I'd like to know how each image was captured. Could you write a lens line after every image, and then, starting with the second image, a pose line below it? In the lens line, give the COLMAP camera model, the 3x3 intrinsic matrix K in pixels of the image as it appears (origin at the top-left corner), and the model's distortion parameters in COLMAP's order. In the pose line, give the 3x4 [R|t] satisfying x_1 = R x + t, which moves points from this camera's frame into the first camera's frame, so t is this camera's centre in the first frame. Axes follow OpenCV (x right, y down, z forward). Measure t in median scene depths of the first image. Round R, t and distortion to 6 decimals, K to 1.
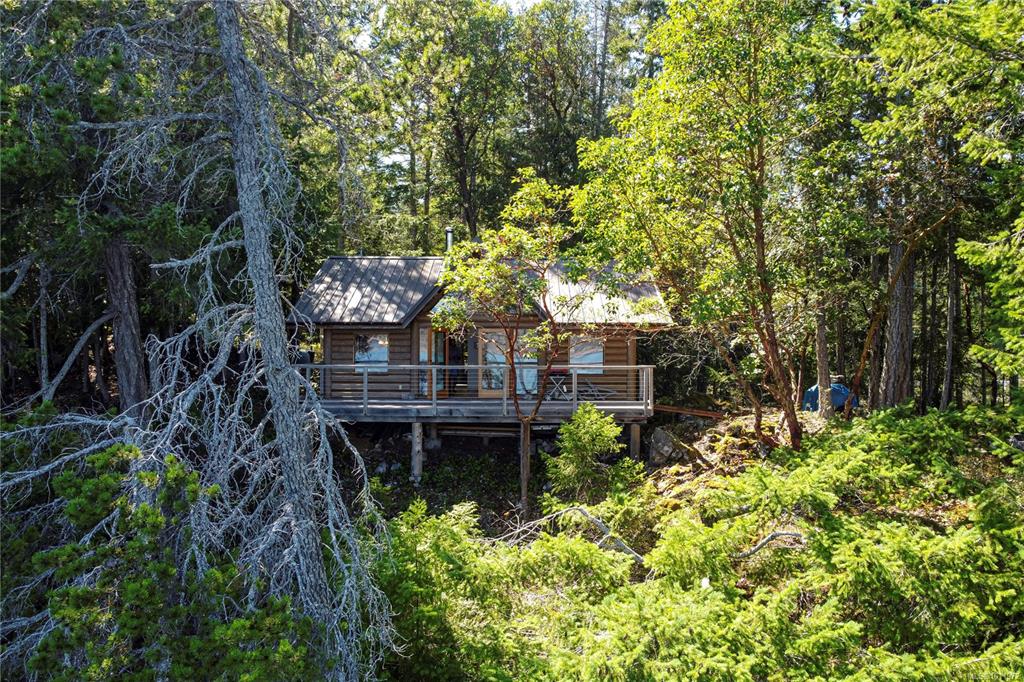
lens RADIAL K [[780.9, 0, 511.5], [0, 780.9, 344.6], [0, 0, 1]] dist [-0.003153, 0.001890]
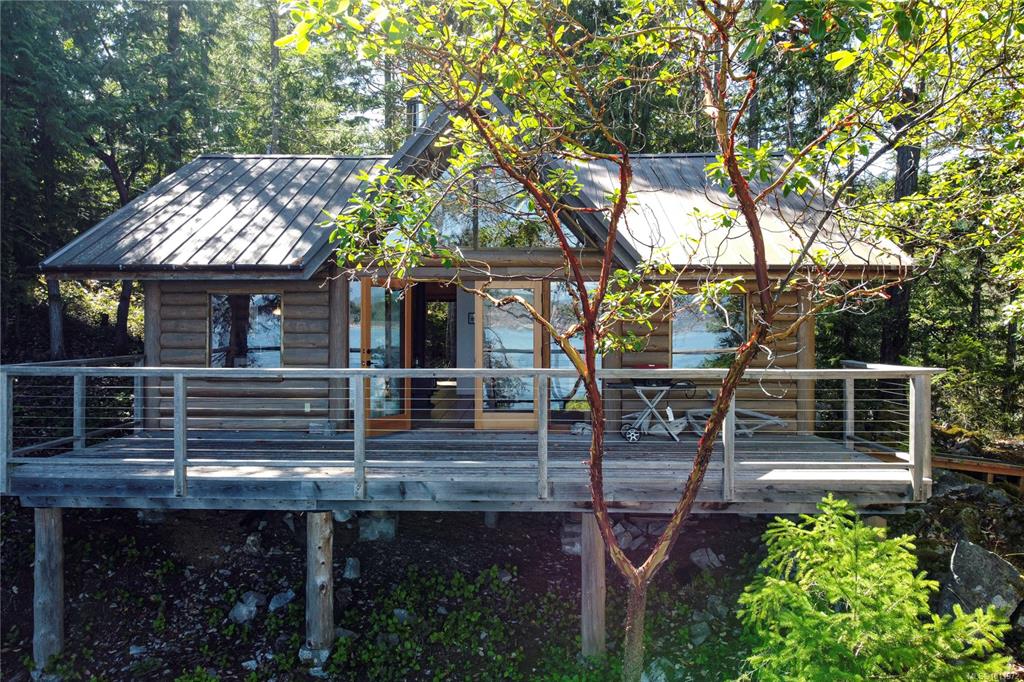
lens RADIAL K [[780.9, 0, 511.9], [0, 780.9, 335.8], [0, 0, 1]] dist [-0.003153, 0.001890]
pose [[0.999990, -0.002155, 0.003883, -0.022378], [0.002060, 0.999705, 0.024185, 0.001395], [-0.003934, -0.024177, 0.999700, 0.546031]]
